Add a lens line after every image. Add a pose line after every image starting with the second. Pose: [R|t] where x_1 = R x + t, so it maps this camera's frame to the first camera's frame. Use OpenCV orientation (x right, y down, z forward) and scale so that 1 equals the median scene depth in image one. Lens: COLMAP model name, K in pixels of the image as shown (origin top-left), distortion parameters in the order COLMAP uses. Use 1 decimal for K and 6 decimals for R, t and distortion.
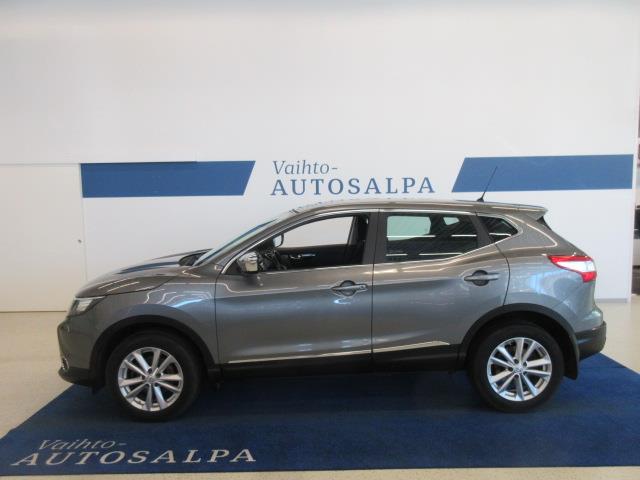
lens RADIAL K [[470.3, 0, 314.5], [0, 470.3, 242.3], [0, 0, 1]] dist [0.008132, 0.004950]
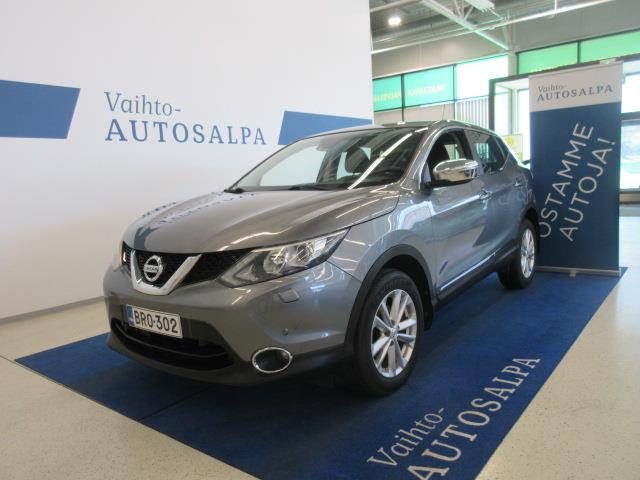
lens RADIAL K [[485.7, 0, 309.5], [0, 485.7, 250.3], [0, 0, 1]] dist [0.000471, -0.013143]
pose [[0.623747, -0.131352, 0.770511, -0.504937], [0.110508, 0.990696, 0.079429, 0.042700], [-0.773775, 0.035604, 0.632459, 0.306757]]
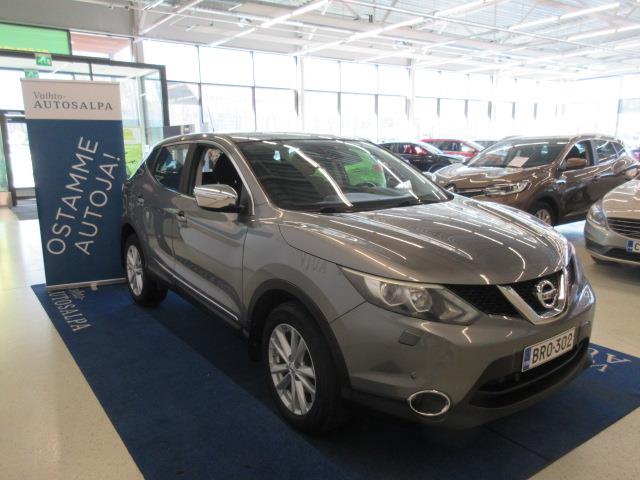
lens RADIAL K [[489.7, 0, 319.5], [0, 489.7, 265.2], [0, 0, 1]] dist [0.034625, -0.001583]
pose [[-0.581322, -0.139019, 0.801710, -0.483524], [0.100901, 0.965375, 0.240563, -0.046819], [-0.807393, 0.220738, -0.547166, 0.935049]]
